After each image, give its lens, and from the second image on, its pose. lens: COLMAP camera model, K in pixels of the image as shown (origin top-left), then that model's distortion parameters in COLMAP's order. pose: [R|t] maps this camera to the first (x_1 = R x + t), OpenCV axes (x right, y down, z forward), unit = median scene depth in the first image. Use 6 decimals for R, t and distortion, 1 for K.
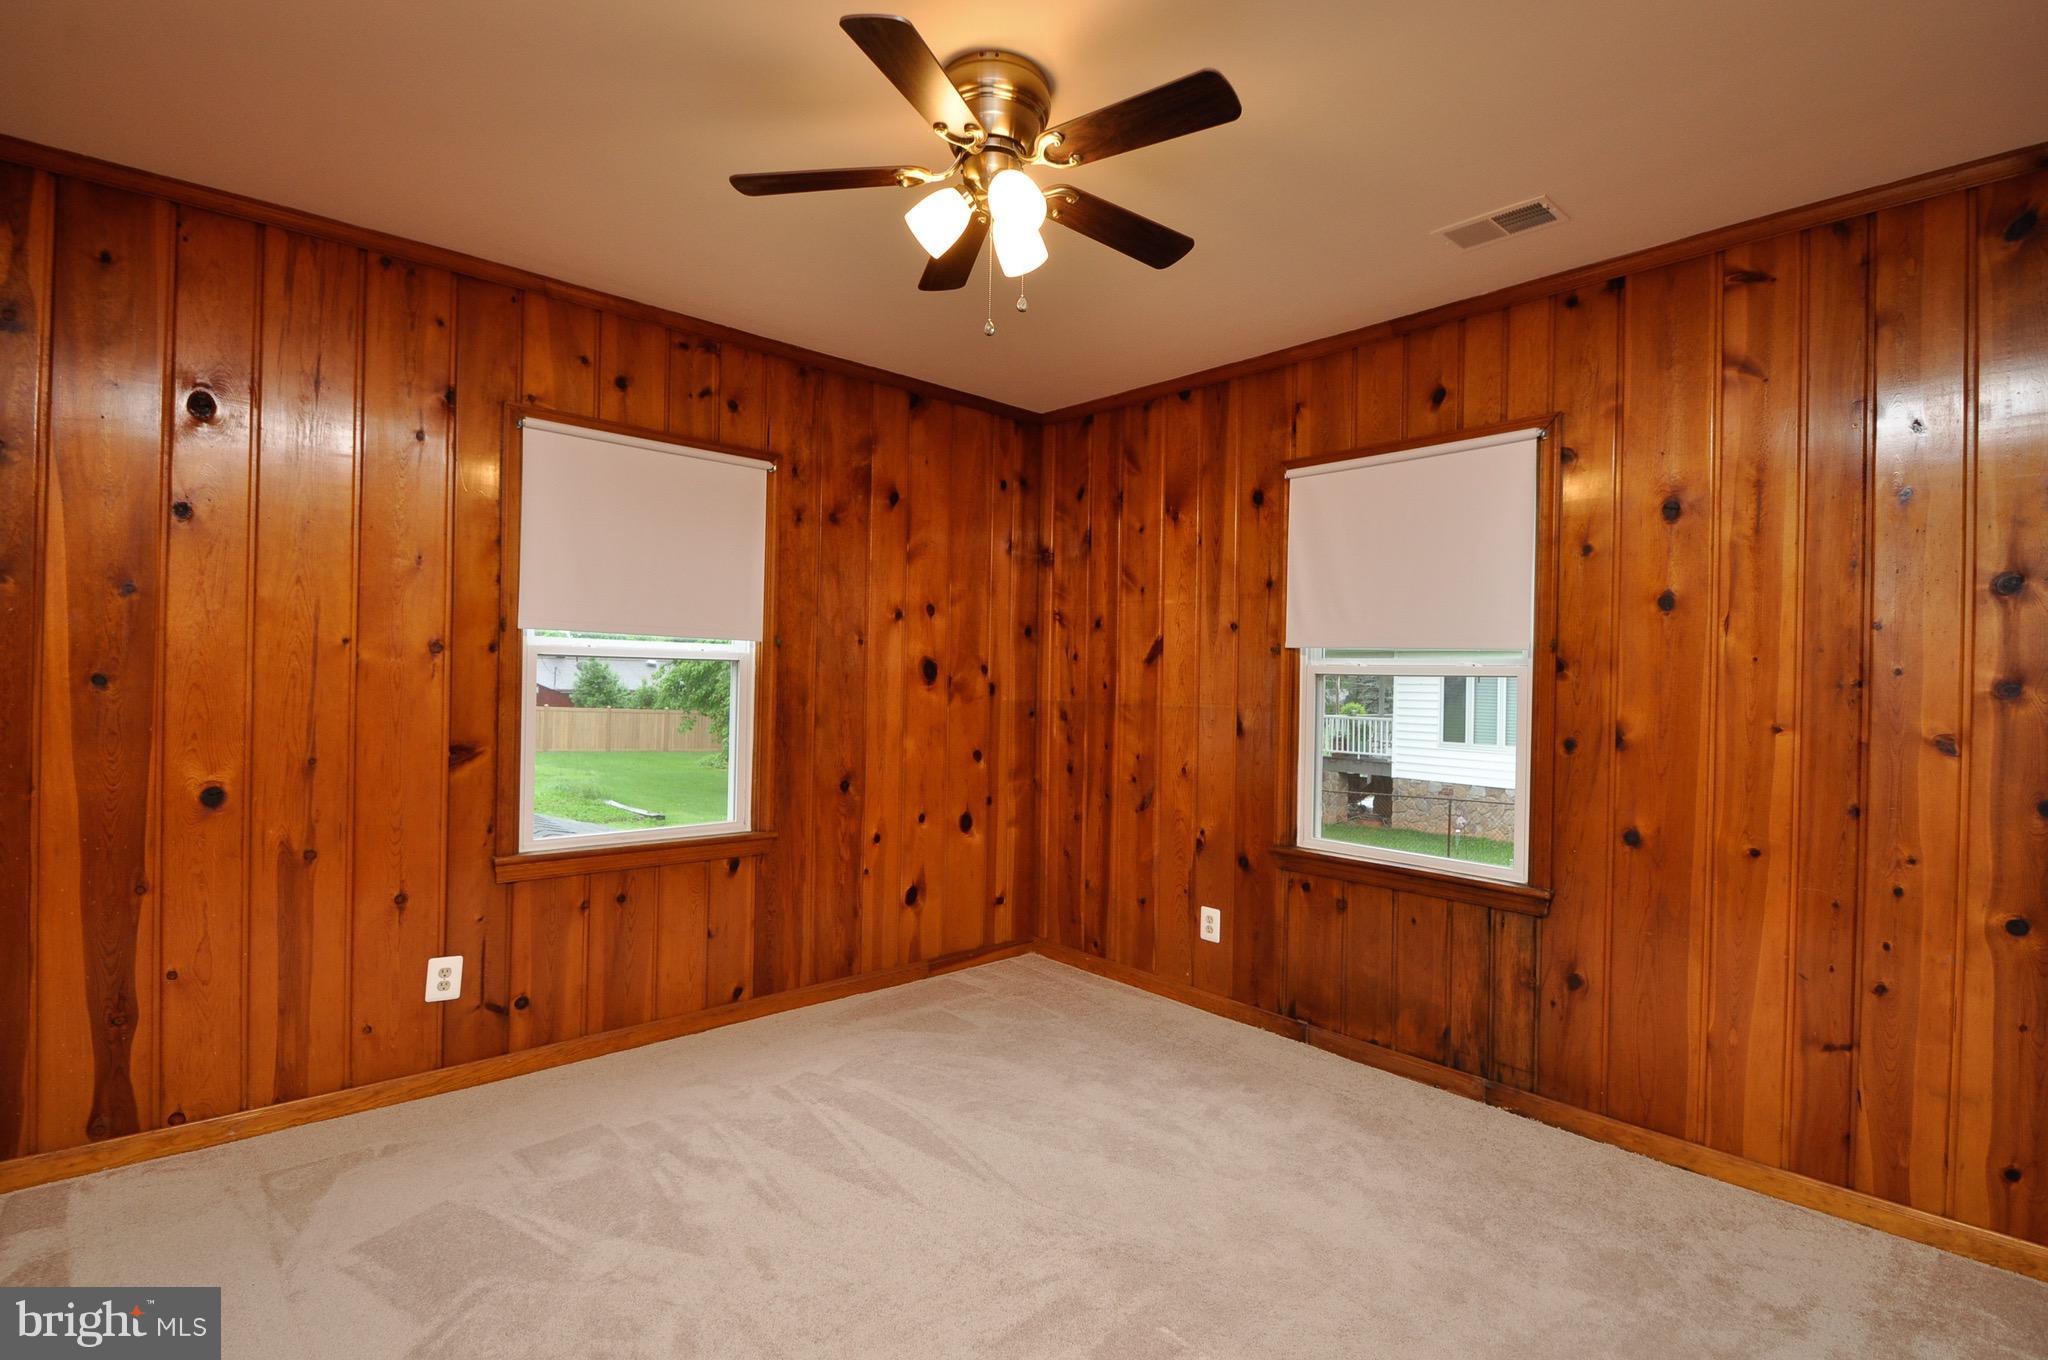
lens RADIAL K [[920.4, 0, 1014.8], [0, 920.4, 678.3], [0, 0, 1]] dist [0.022263, -0.021254]
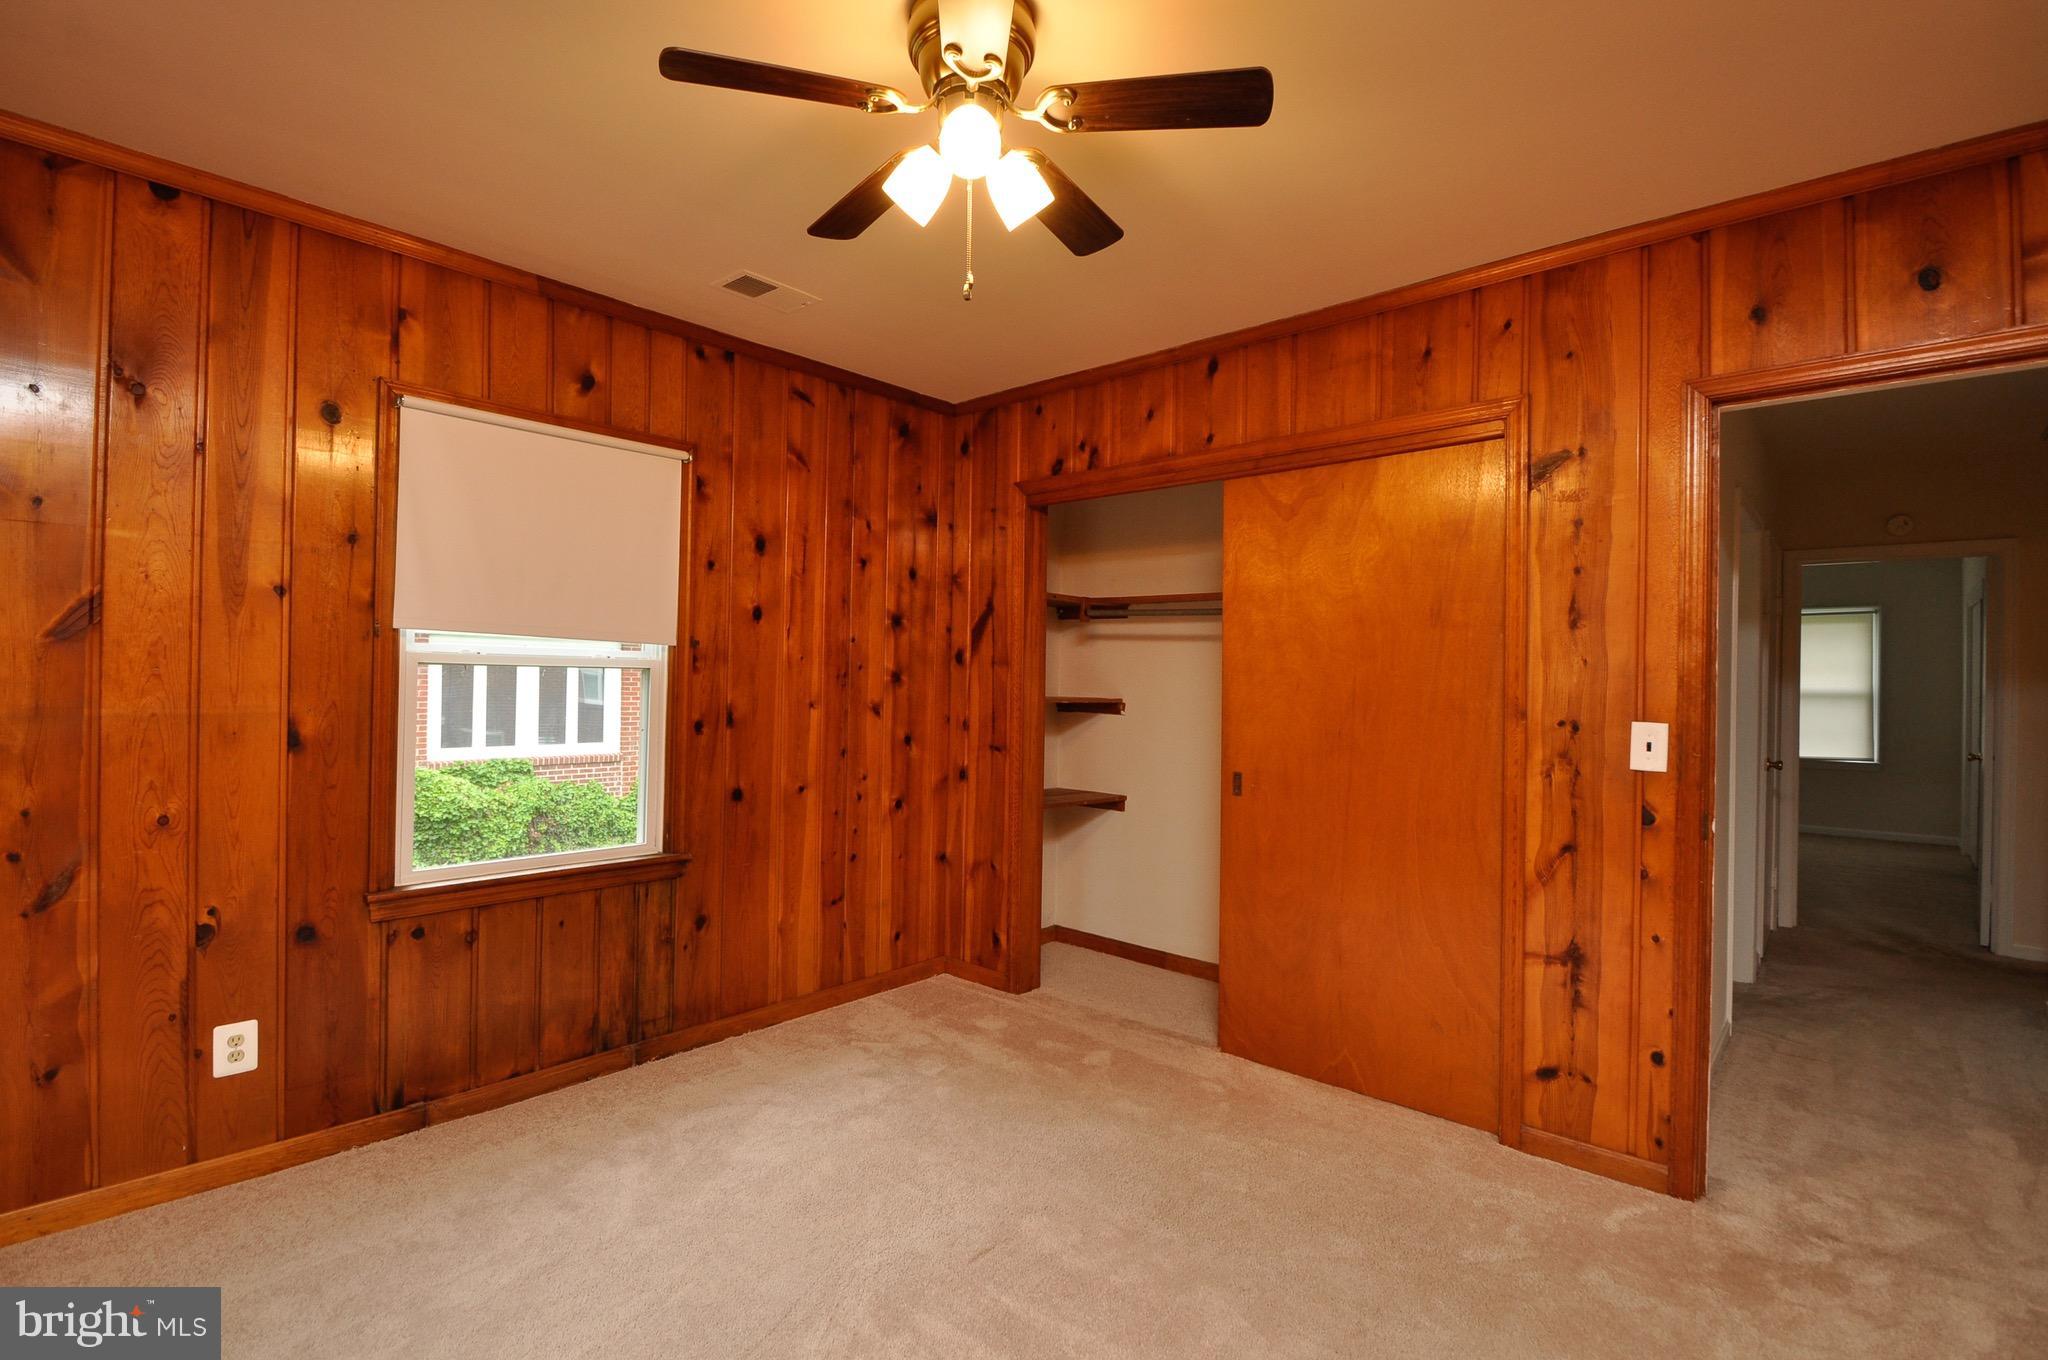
lens RADIAL K [[920.4, 0, 1014.8], [0, 920.4, 678.3], [0, 0, 1]] dist [0.022263, -0.021254]
pose [[-0.054086, -0.016316, 0.998403, -0.582832], [-0.015225, 0.999764, 0.015514, -0.013777], [-0.998420, -0.014361, -0.054321, 0.627811]]
